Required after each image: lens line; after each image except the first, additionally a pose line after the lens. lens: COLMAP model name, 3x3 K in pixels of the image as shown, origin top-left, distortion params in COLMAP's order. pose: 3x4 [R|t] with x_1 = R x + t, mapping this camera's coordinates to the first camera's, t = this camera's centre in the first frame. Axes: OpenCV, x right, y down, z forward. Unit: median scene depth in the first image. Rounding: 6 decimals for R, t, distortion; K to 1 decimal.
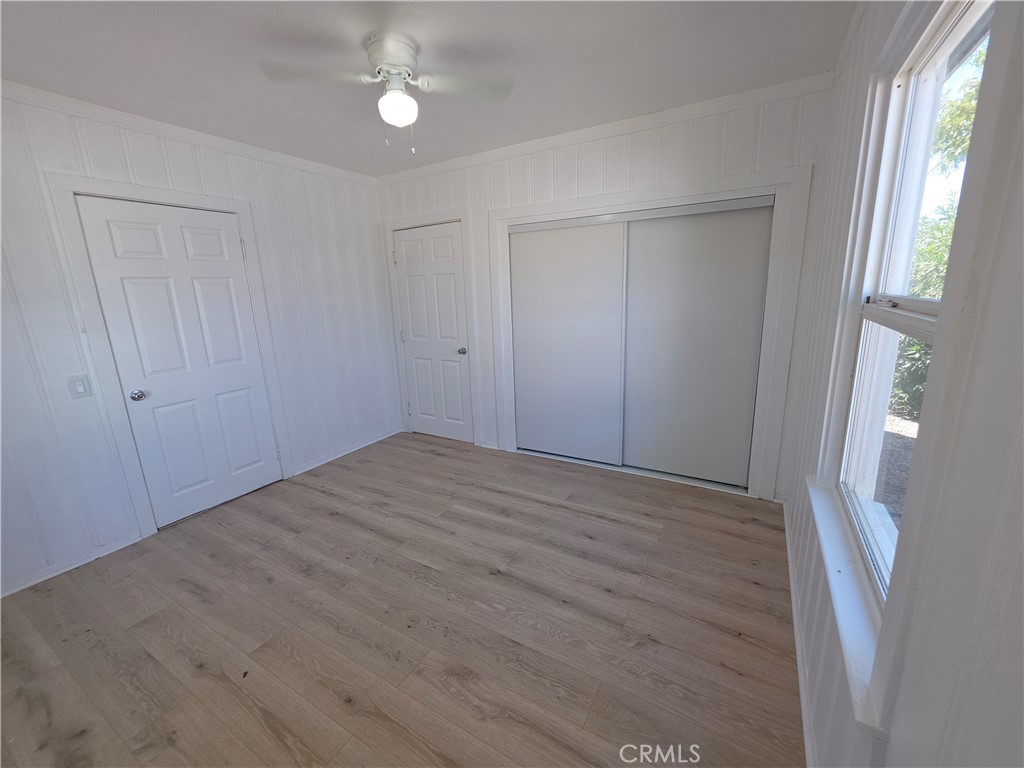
lens RADIAL K [[408.7, 0, 512.6], [0, 408.7, 380.4], [0, 0, 1]] dist [0.000263, 0.000424]
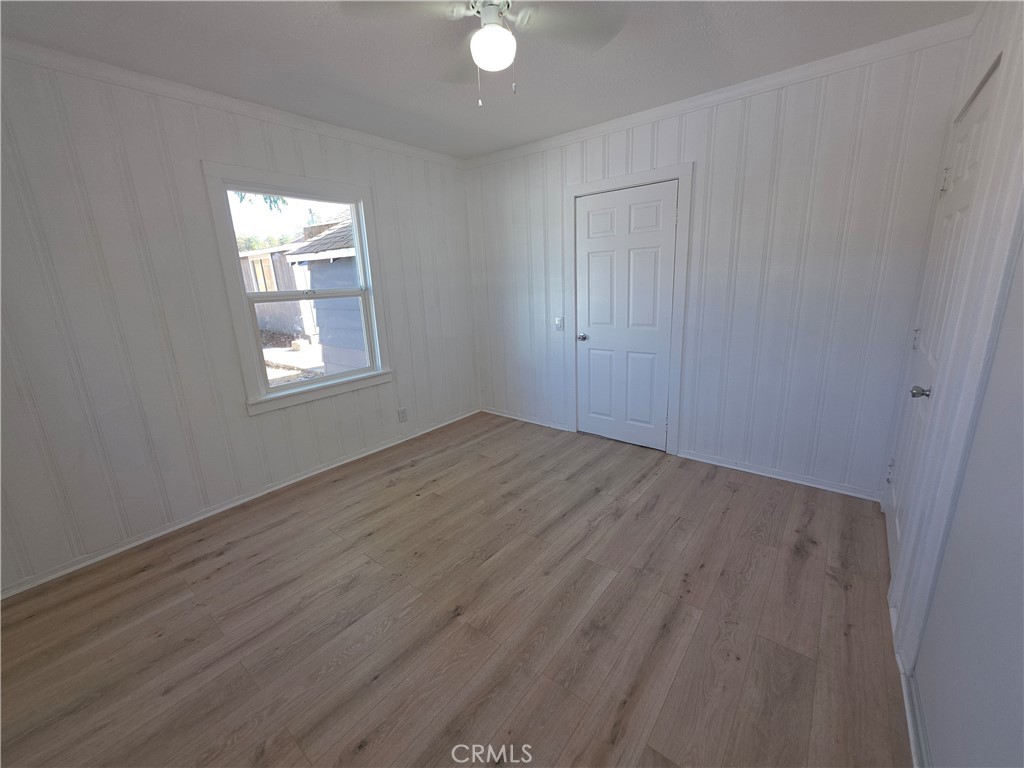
lens RADIAL K [[408.7, 0, 512.3], [0, 408.7, 379.0], [0, 0, 1]] dist [0.000263, 0.000424]
pose [[-0.131550, 0.277318, -0.951730, 0.518378], [-0.172160, 0.939093, 0.297432, -0.210653], [0.976246, 0.202977, -0.075795, 0.912427]]
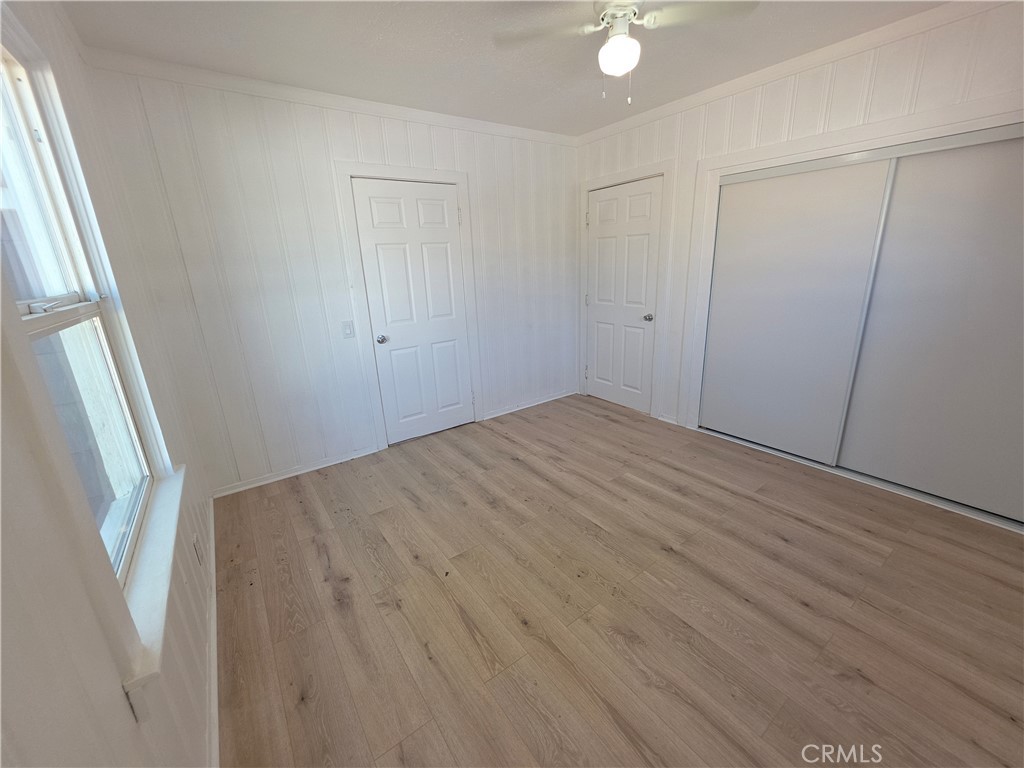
lens RADIAL K [[408.7, 0, 516.6], [0, 408.7, 379.7], [0, 0, 1]] dist [0.000263, 0.000424]
pose [[0.917636, 0.110152, -0.381851, -0.037863], [-0.078334, 0.992104, 0.097944, 0.003973], [0.389625, -0.059965, 0.919019, -0.005120]]
